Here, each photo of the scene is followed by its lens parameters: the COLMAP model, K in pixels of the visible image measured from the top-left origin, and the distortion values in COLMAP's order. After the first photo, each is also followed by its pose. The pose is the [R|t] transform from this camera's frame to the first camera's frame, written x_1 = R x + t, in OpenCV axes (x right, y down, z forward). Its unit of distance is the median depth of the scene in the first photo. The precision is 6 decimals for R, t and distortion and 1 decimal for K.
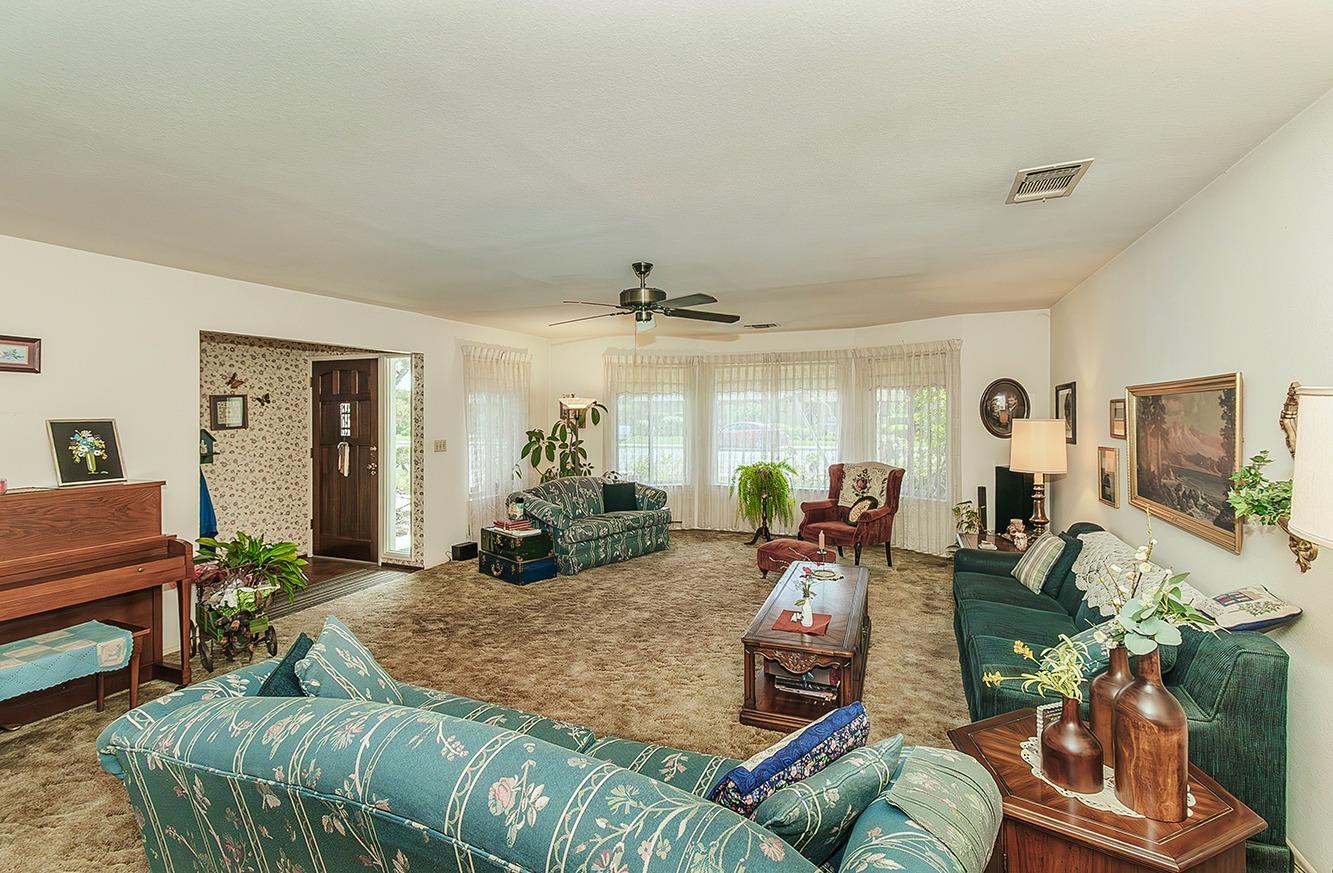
lens RADIAL K [[603.2, 0, 665.1], [0, 603.2, 410.1], [0, 0, 1]] dist [-0.000091, 0.000037]
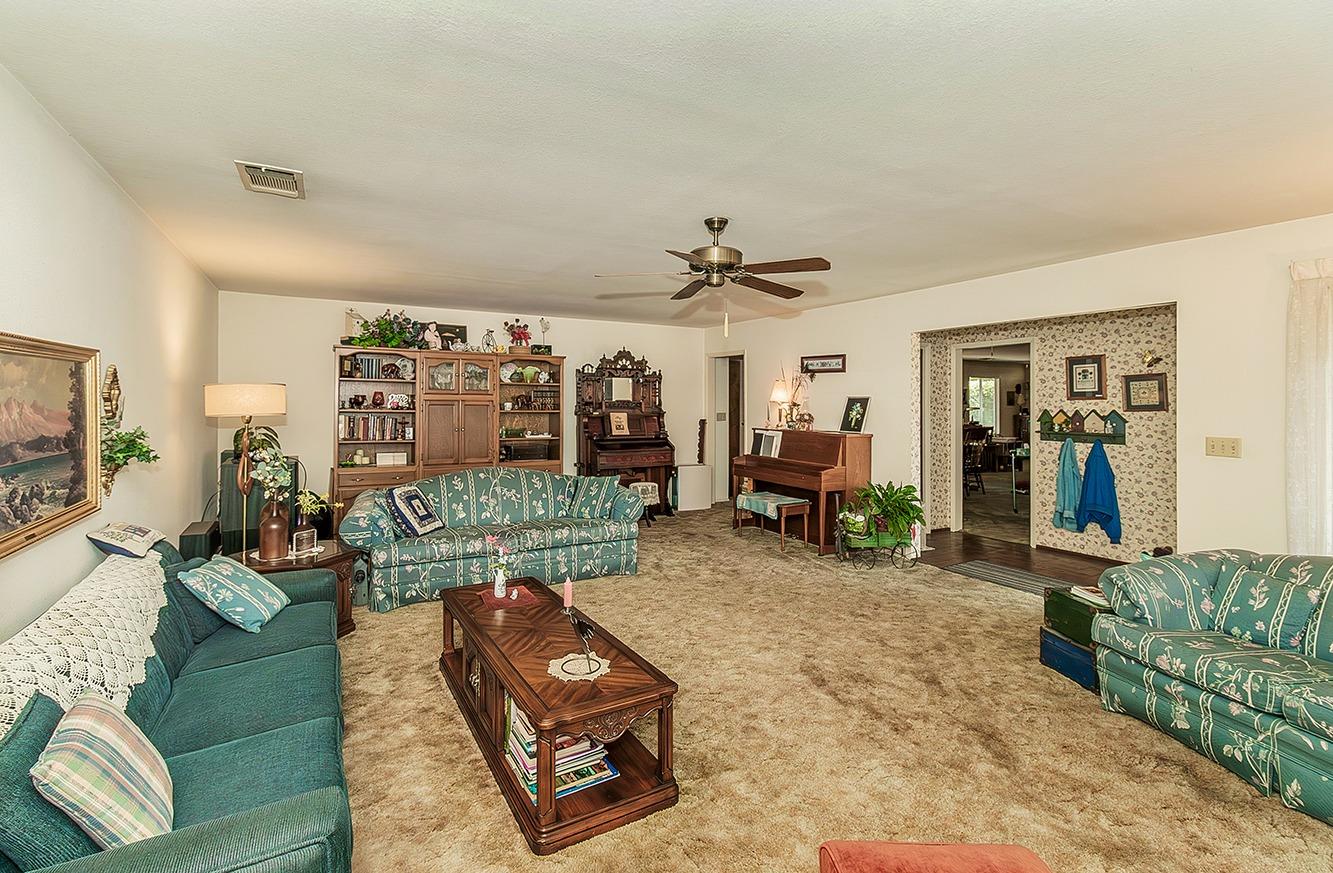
lens RADIAL K [[601.9, 0, 661.9], [0, 601.9, 398.5], [0, 0, 1]] dist [0.000543, -0.000076]
pose [[-0.622447, 0.002230, -0.782659, 0.485267], [-0.000613, 0.999994, 0.003337, 0.009780], [0.782662, 0.002557, -0.622442, 1.037490]]
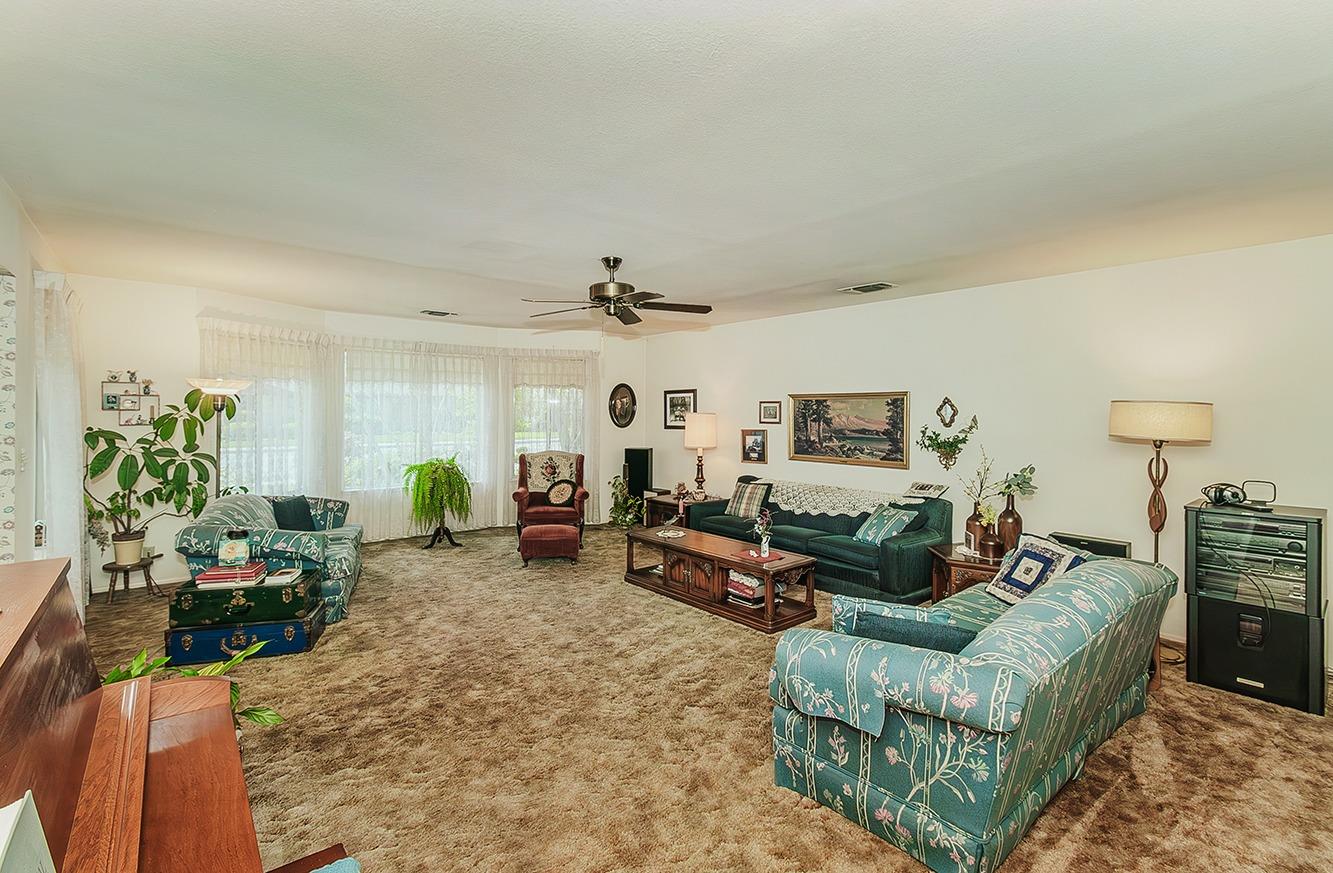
lens RADIAL K [[603.2, 0, 665.1], [0, 603.2, 410.1], [0, 0, 1]] dist [-0.000091, 0.000037]
pose [[0.466006, 0.011127, 0.884712, -0.630472], [-0.013157, 0.999898, -0.005645, 0.014131], [-0.884684, -0.009009, 0.466104, 0.308037]]
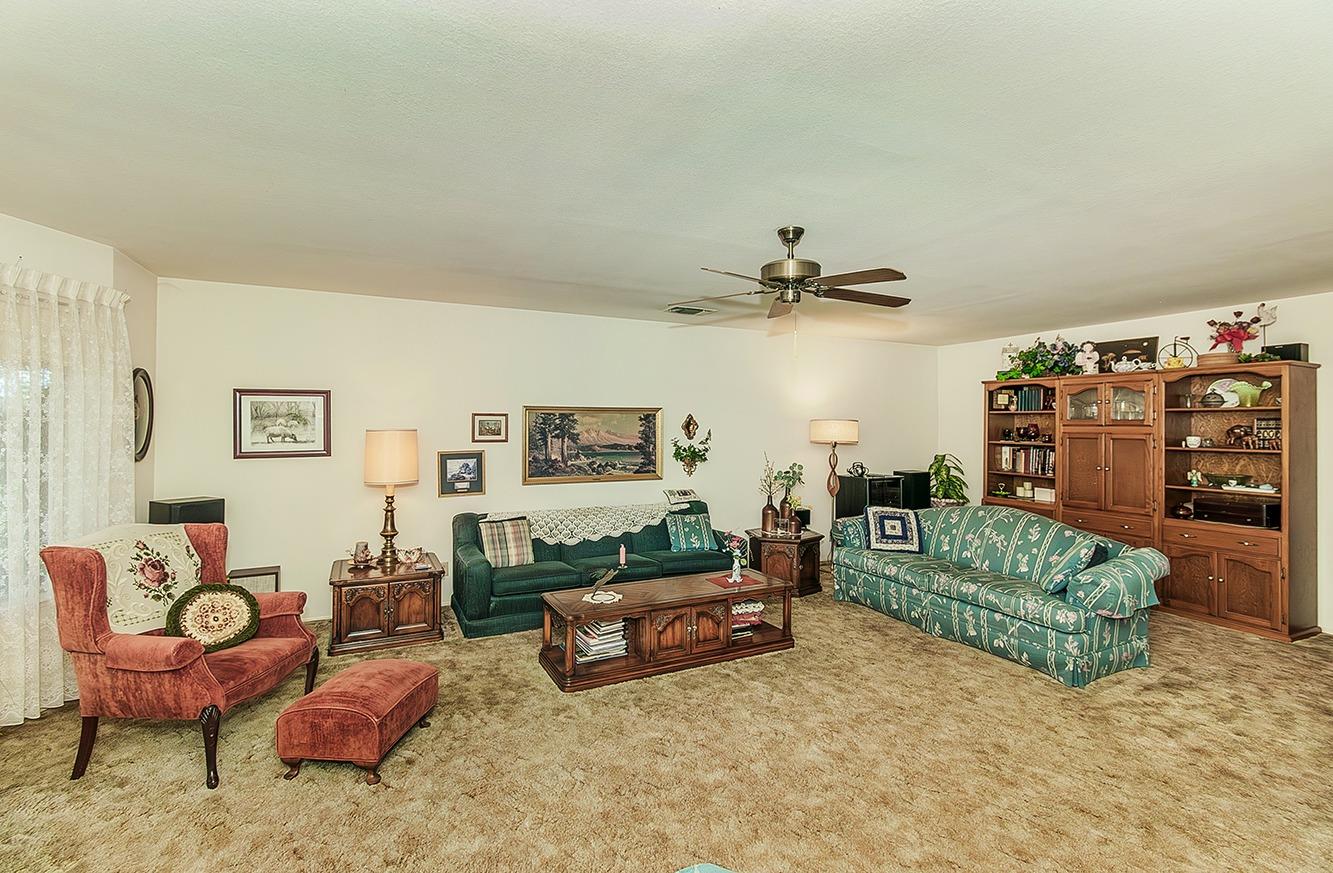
lens RADIAL K [[604.2, 0, 665.1], [0, 604.2, 418.2], [0, 0, 1]] dist [0.000487, -0.000187]
pose [[-0.746825, 0.015839, 0.664832, -0.303979], [0.000711, 0.999735, -0.023019, 0.016029], [-0.665021, -0.016718, -0.746638, 1.186647]]
